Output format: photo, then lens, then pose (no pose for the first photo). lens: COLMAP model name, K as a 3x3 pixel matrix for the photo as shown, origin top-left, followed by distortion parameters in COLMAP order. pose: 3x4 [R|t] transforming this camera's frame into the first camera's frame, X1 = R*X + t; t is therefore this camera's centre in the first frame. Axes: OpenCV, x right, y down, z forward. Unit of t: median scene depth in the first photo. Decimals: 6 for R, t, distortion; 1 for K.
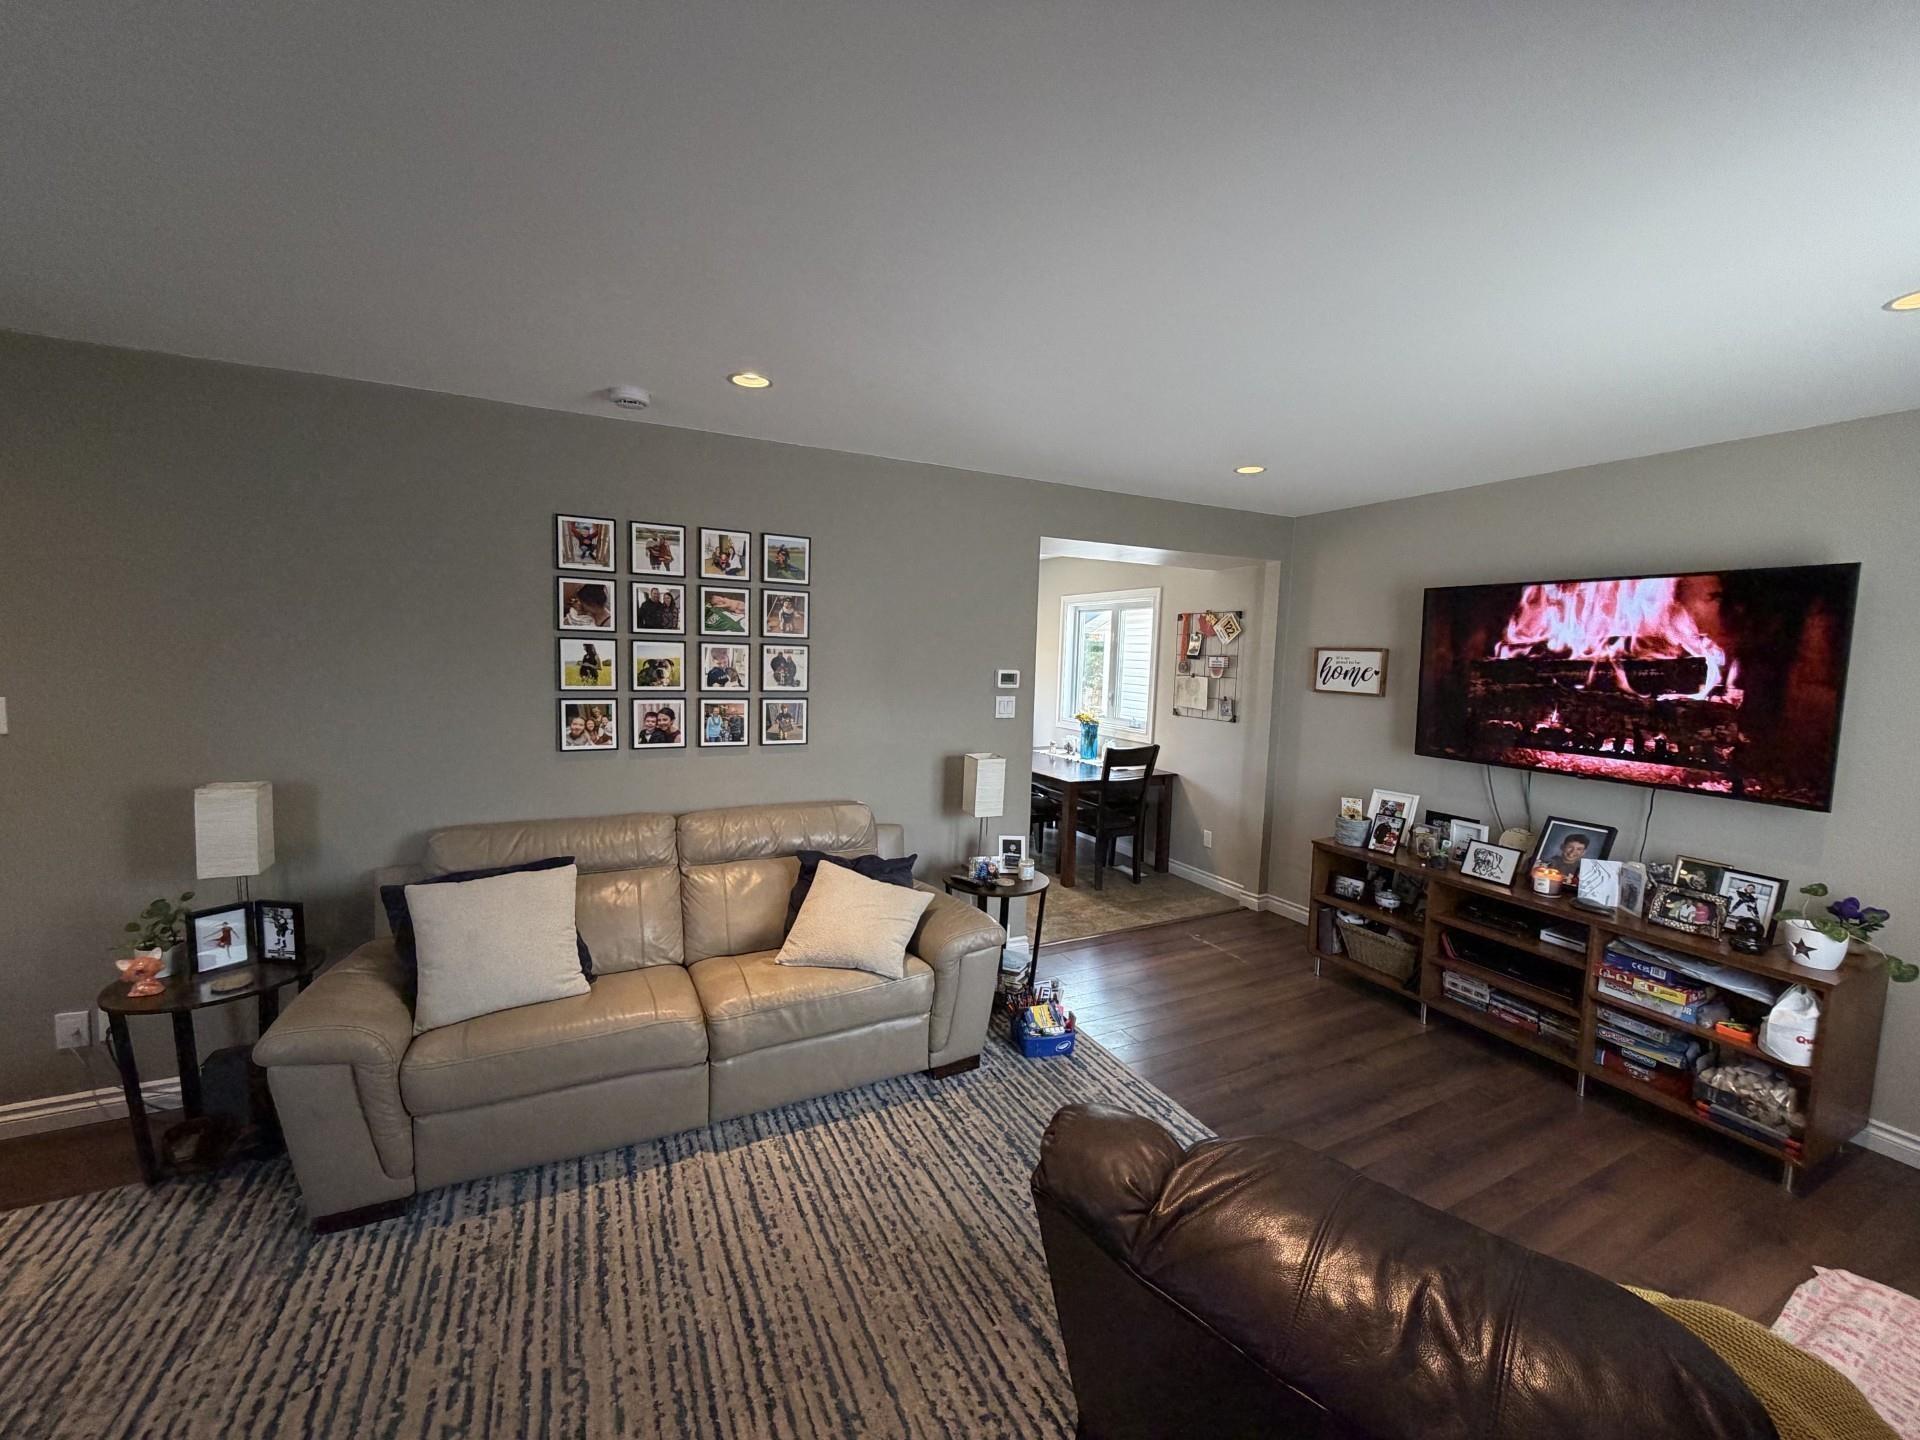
lens RADIAL K [[764.3, 0, 961.9], [0, 764.3, 719.5], [0, 0, 1]] dist [-0.000371, 0.000274]
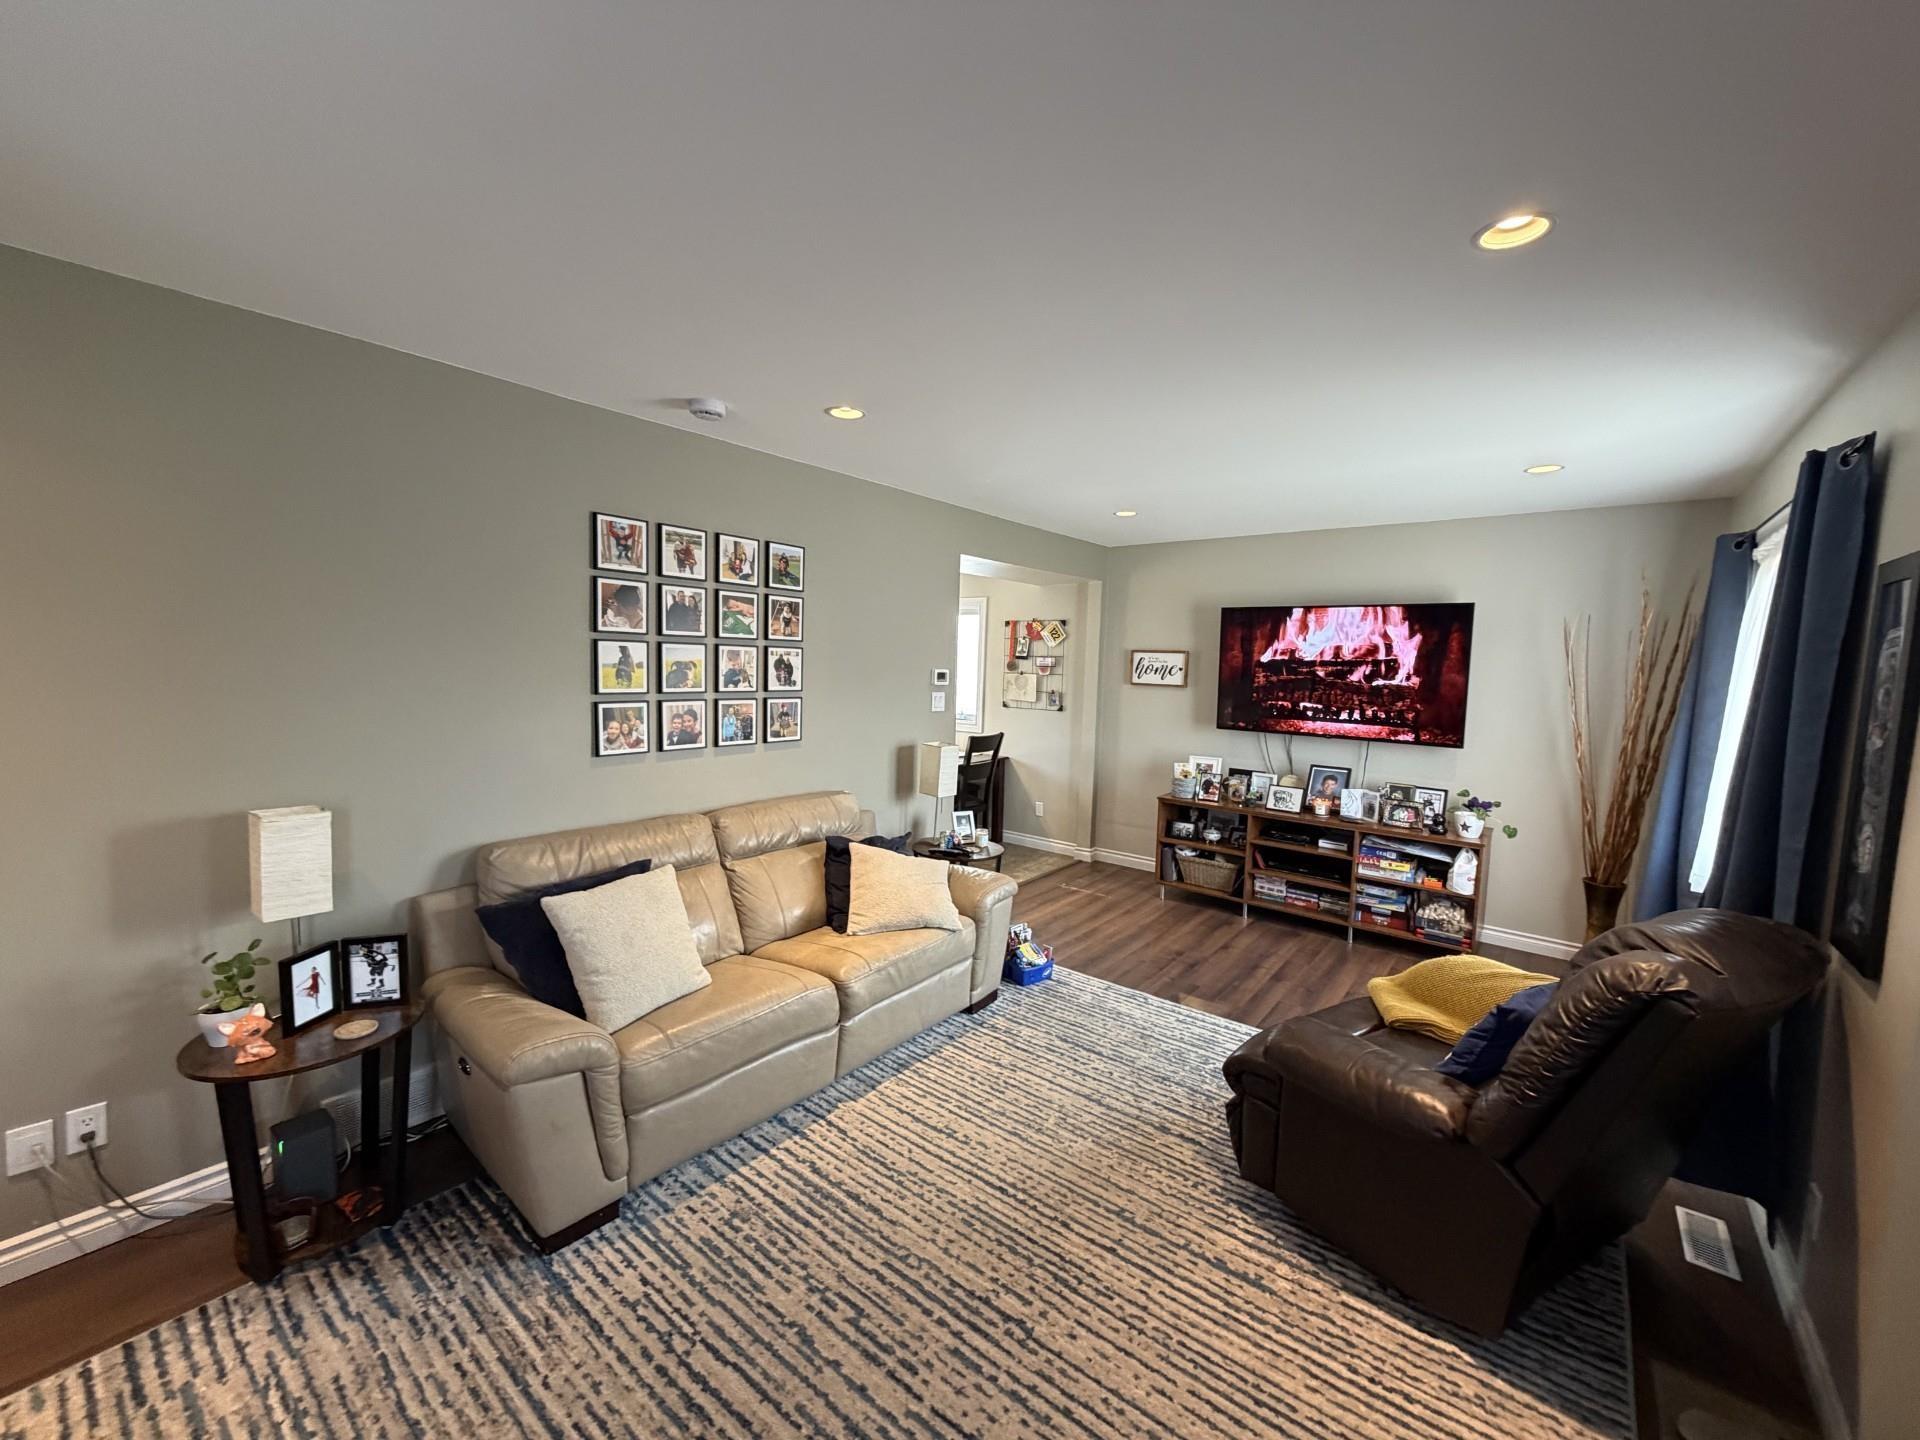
lens RADIAL K [[764.3, 0, 961.9], [0, 764.3, 719.5], [0, 0, 1]] dist [-0.000371, 0.000274]
pose [[0.908549, -0.035661, 0.416253, -0.480712], [0.035710, 0.999333, 0.007672, 0.003393], [-0.416248, 0.007894, 0.909217, -0.070077]]
